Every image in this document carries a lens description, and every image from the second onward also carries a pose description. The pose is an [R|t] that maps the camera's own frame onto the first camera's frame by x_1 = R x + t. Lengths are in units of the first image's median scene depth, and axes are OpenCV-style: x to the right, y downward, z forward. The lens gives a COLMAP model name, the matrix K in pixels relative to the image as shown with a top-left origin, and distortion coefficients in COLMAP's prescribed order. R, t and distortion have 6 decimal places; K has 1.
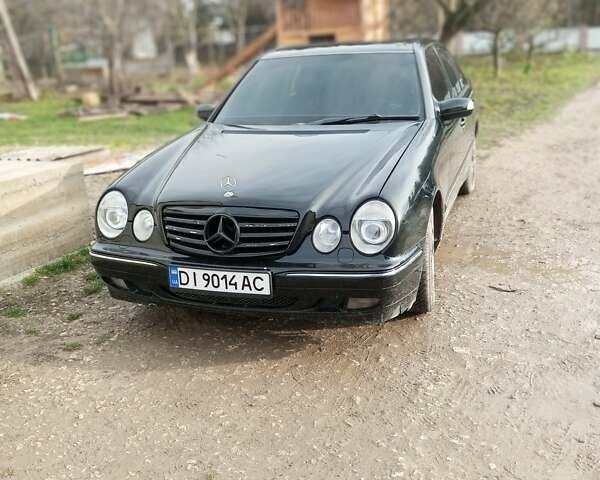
lens RADIAL K [[644.8, 0, 302.1], [0, 644.8, 240.7], [0, 0, 1]] dist [0.053116, 0.000000]
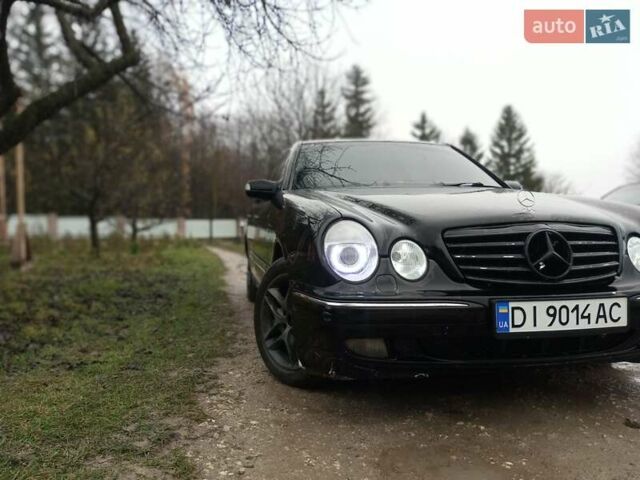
lens RADIAL K [[497.5, 0, 316.0], [0, 497.5, 242.2], [0, 0, 1]] dist [0.065267, -0.118831]
pose [[0.872132, 0.027258, 0.488511, -0.657703], [0.113609, 0.959875, -0.256384, 0.096256], [-0.475898, 0.279100, 0.834041, 0.627891]]
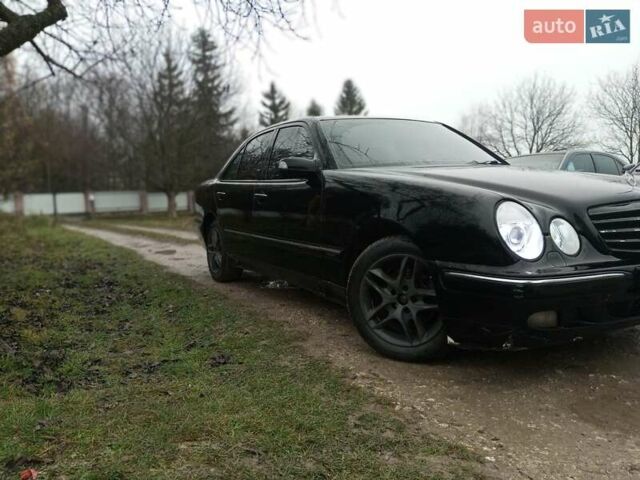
lens RADIAL K [[497.5, 0, 316.3], [0, 497.5, 246.7], [0, 0, 1]] dist [0.065267, -0.118831]
pose [[0.687781, -0.044094, 0.724578, -0.974120], [0.211707, 0.966946, -0.142112, 0.012859], [-0.694361, 0.251141, 0.674382, 0.866027]]
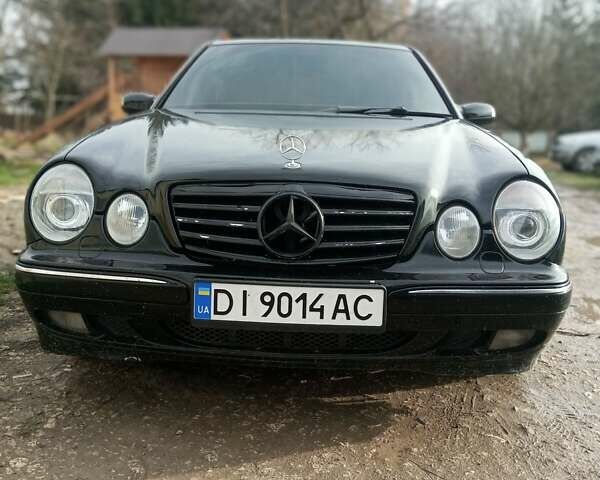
lens RADIAL K [[644.8, 0, 297.4], [0, 644.8, 236.7], [0, 0, 1]] dist [0.053116, 0.000000]
pose [[0.953499, 0.032248, 0.299667, -0.295940], [0.011601, 0.989596, -0.143405, 0.084153], [-0.301174, 0.140213, 0.943205, 0.438912]]
